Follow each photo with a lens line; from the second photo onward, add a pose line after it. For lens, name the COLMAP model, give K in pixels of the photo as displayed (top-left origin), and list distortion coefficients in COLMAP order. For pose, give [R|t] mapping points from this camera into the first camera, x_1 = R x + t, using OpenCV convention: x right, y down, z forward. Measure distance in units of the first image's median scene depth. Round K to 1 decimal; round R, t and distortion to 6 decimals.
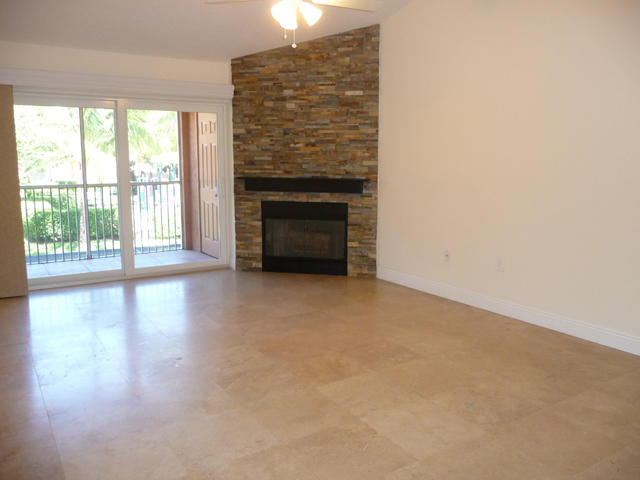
lens RADIAL K [[539.0, 0, 319.6], [0, 539.0, 235.7], [0, 0, 1]] dist [-0.012602, -0.000942]
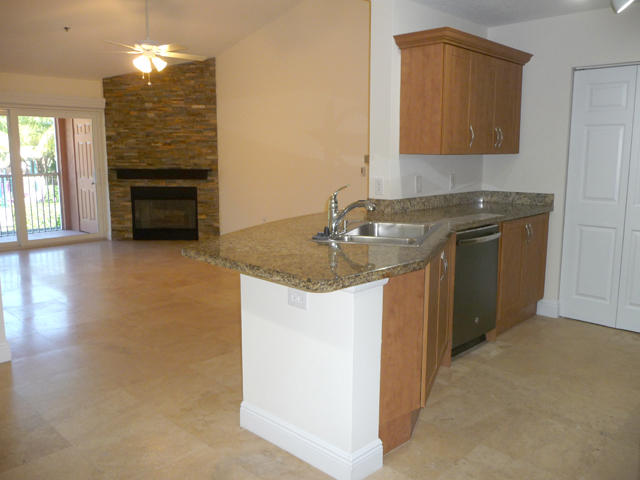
lens RADIAL K [[539.0, 0, 319.6], [0, 539.0, 235.7], [0, 0, 1]] dist [-0.012602, -0.000942]
pose [[0.972880, -0.034931, 0.228657, 0.038317], [0.032716, 0.999374, 0.013473, 0.055094], [-0.228985, -0.005627, 0.973414, -0.402525]]
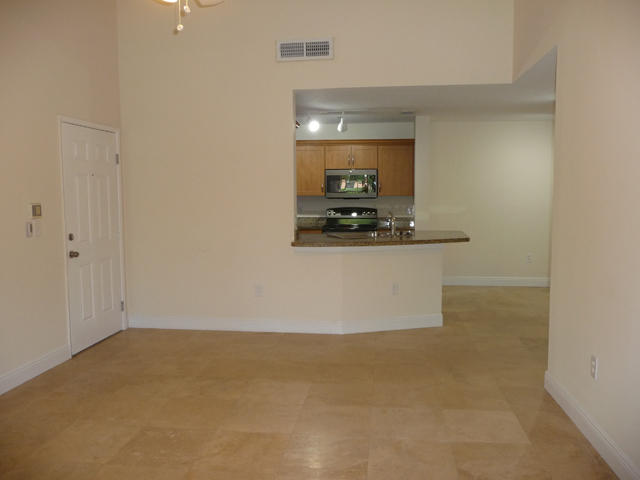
lens RADIAL K [[539.0, 0, 319.6], [0, 539.0, 235.7], [0, 0, 1]] dist [-0.012602, -0.000942]
pose [[-0.767180, -0.051007, 0.639400, -0.351254], [0.097333, 0.976032, 0.194646, -0.139398], [-0.634003, 0.211564, -0.743828, 0.854485]]
